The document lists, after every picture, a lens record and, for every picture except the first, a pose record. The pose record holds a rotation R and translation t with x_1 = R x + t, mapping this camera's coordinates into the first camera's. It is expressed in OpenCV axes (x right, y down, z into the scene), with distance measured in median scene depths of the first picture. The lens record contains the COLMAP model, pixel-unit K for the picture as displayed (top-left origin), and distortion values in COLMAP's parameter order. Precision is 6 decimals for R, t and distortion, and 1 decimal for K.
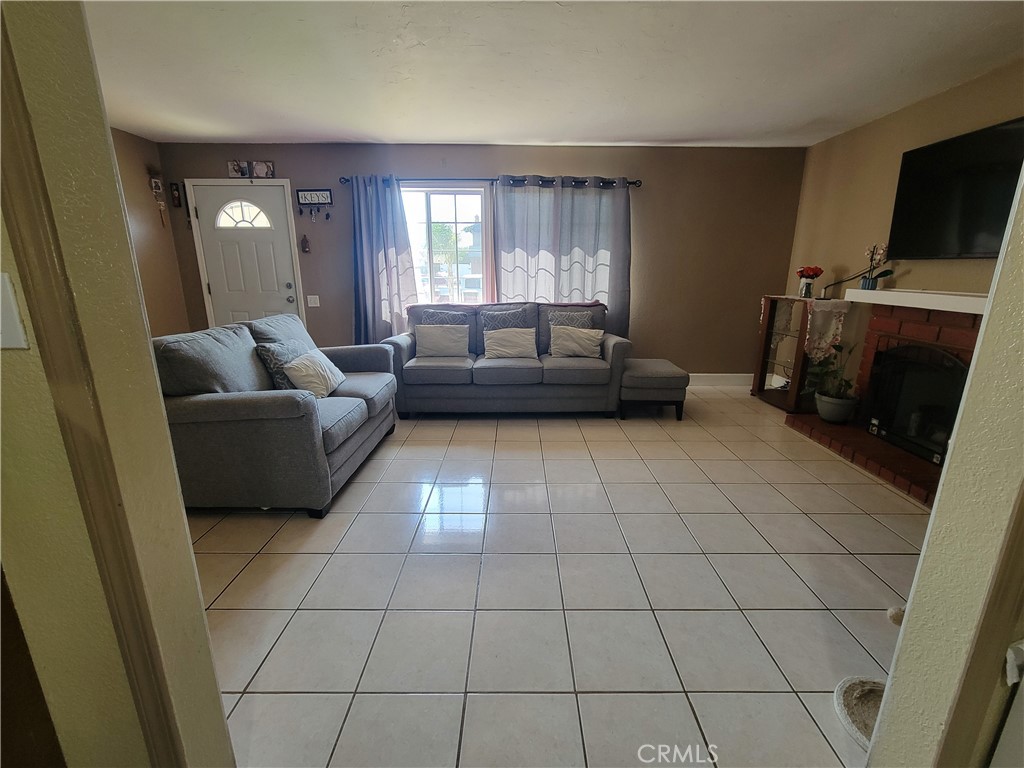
lens RADIAL K [[416.7, 0, 512.0], [0, 416.7, 384.0], [0, 0, 1]] dist [0.000369, -0.000107]
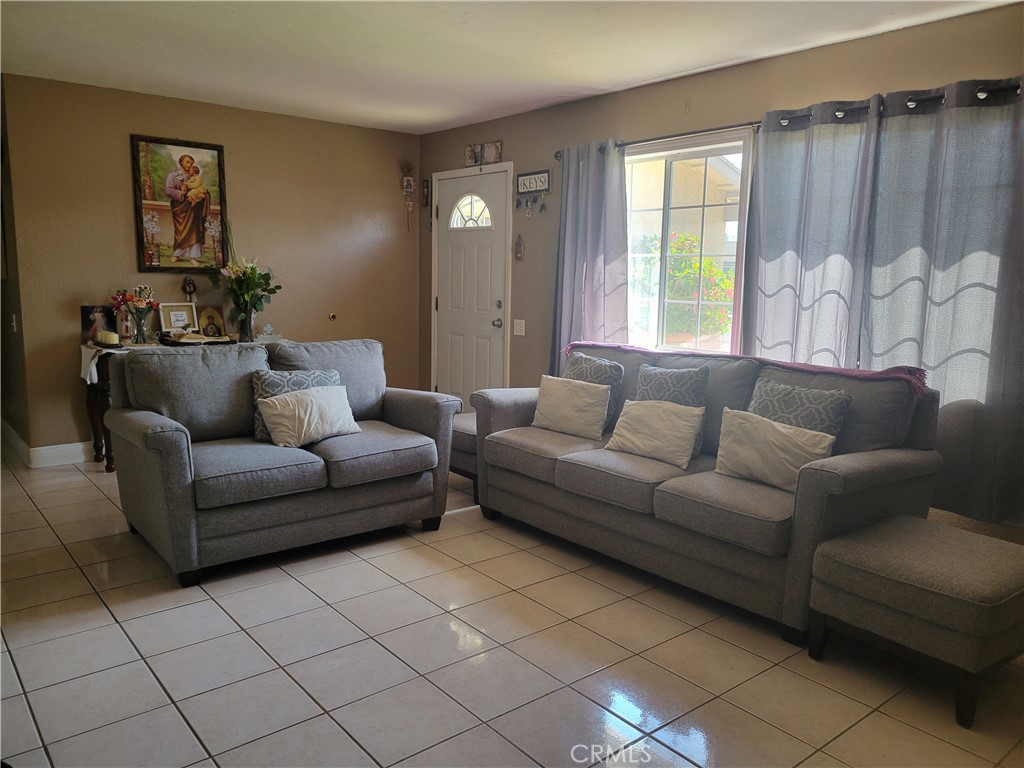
lens RADIAL K [[769.9, 0, 512.0], [0, 769.9, 384.0], [0, 0, 1]] dist [0.048369, -0.000336]
pose [[0.632465, 0.122749, -0.764801, 0.540193], [-0.221419, 0.974815, -0.026650, -0.077254], [0.742268, 0.186197, 0.643715, 0.204166]]
